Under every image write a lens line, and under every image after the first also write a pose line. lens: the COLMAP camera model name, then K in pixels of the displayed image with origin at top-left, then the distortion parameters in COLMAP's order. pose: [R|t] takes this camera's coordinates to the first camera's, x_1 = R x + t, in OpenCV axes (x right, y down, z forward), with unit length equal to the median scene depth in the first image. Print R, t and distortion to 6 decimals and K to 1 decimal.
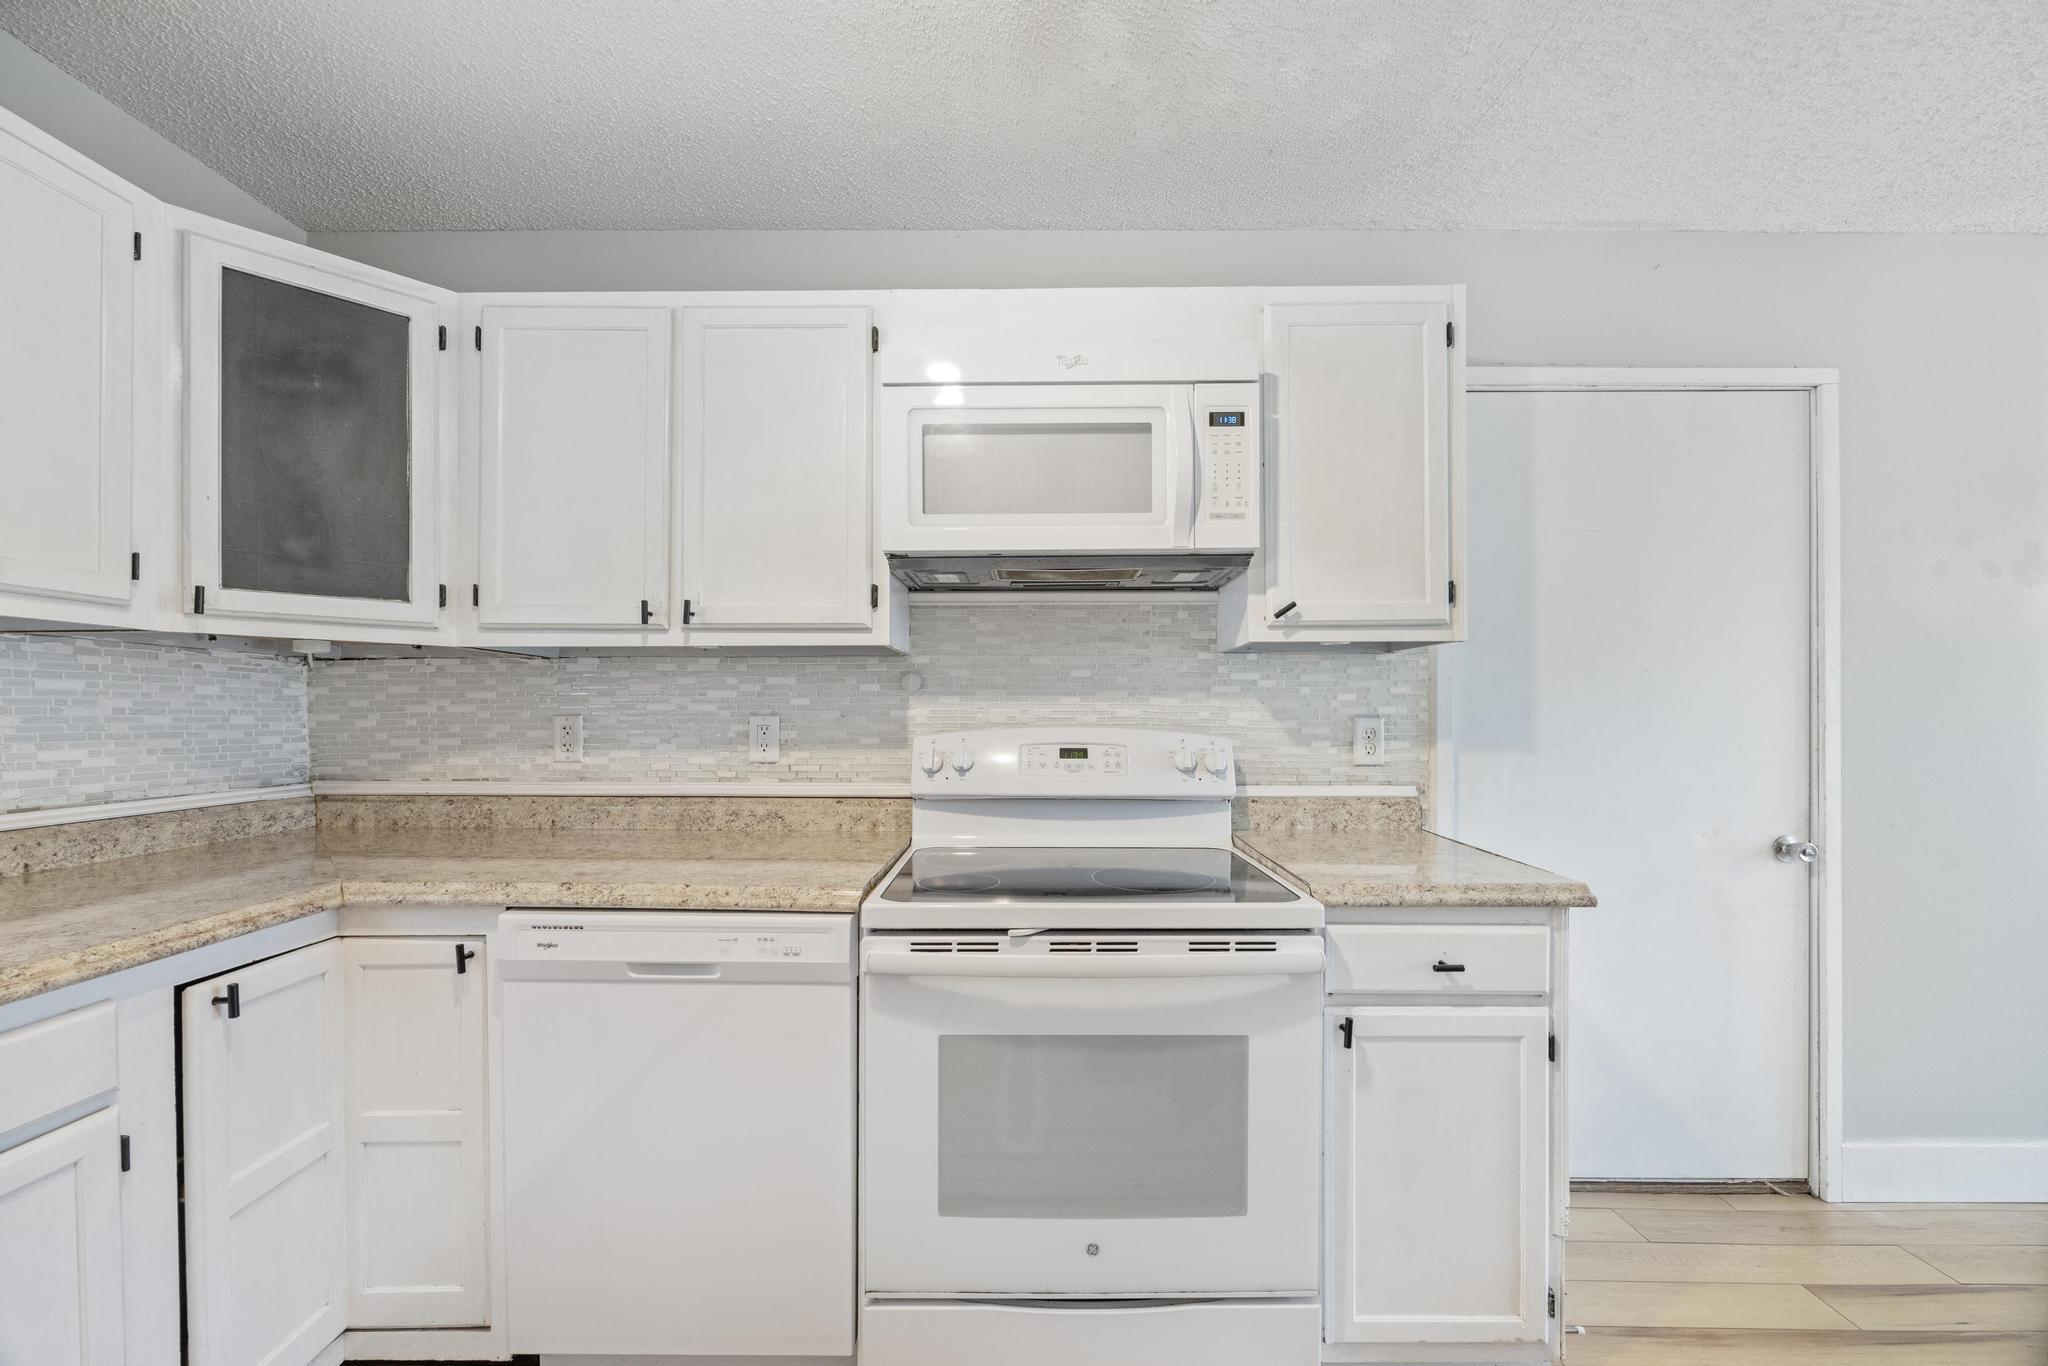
lens RADIAL K [[785.6, 0, 1048.7], [0, 785.6, 718.5], [0, 0, 1]] dist [-0.000865, -0.000508]
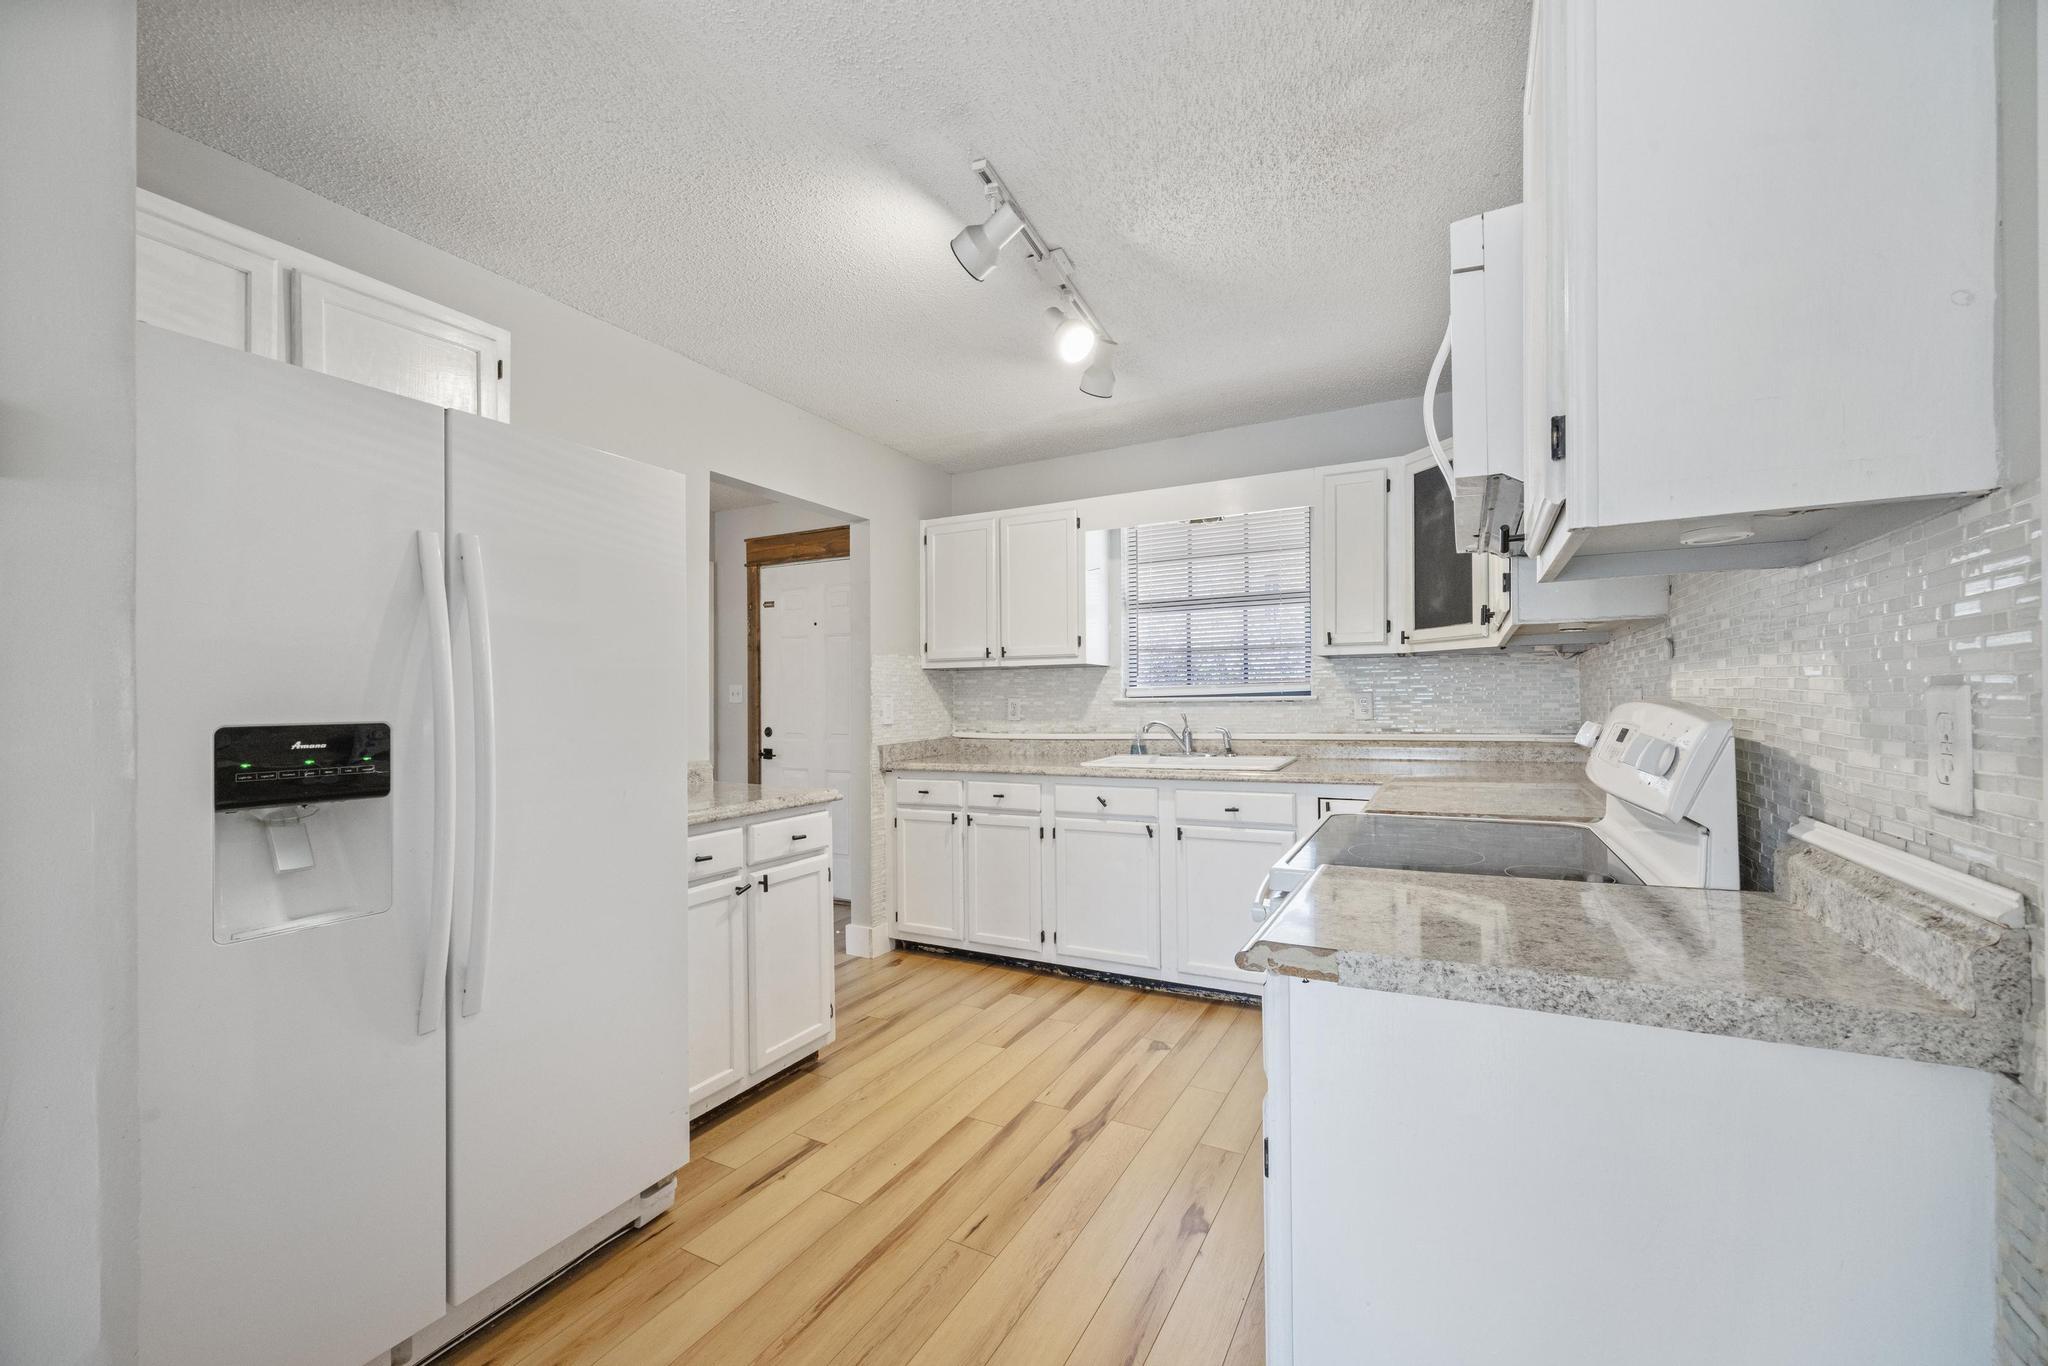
lens RADIAL K [[812.6, 0, 1023.8], [0, 812.6, 696.1], [0, 0, 1]] dist [0.000443, -0.000171]
pose [[-0.470537, 0.003126, -0.882375, 1.127862], [0.007348, 0.999973, -0.000376, 0.000988], [0.882350, -0.006661, -0.470547, 0.943107]]
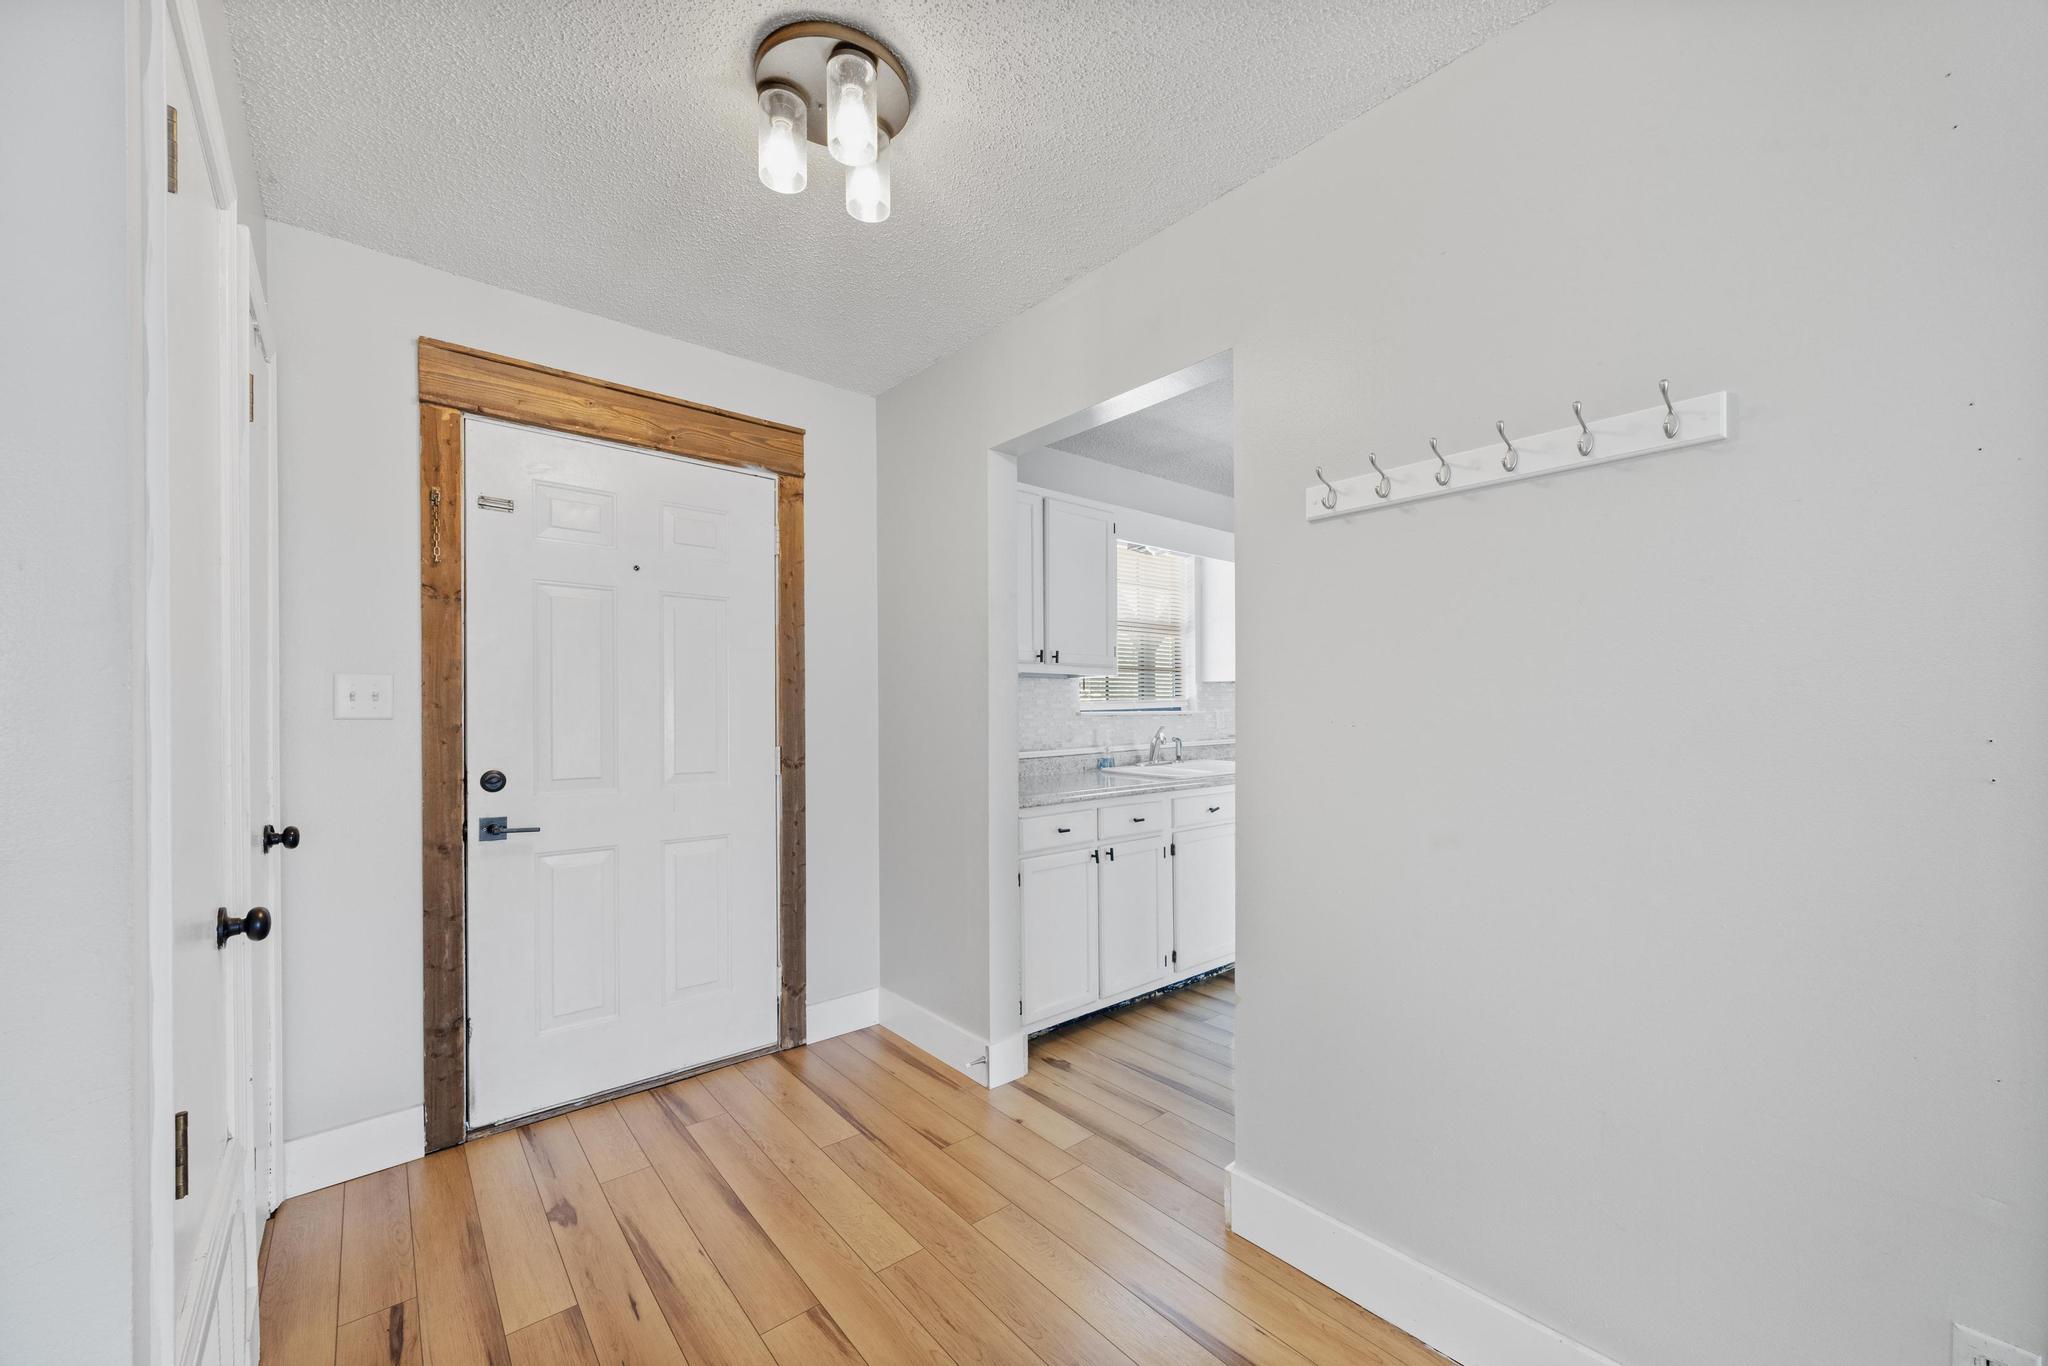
lens RADIAL K [[812.6, 0, 1026.4], [0, 812.6, 708.8], [0, 0, 1]] dist [0.000443, -0.000171]
pose [[0.653598, -0.004247, -0.756830, 0.537007], [0.002247, 0.999991, -0.003671, 0.008380], [0.756839, 0.000699, 0.653601, -1.617506]]
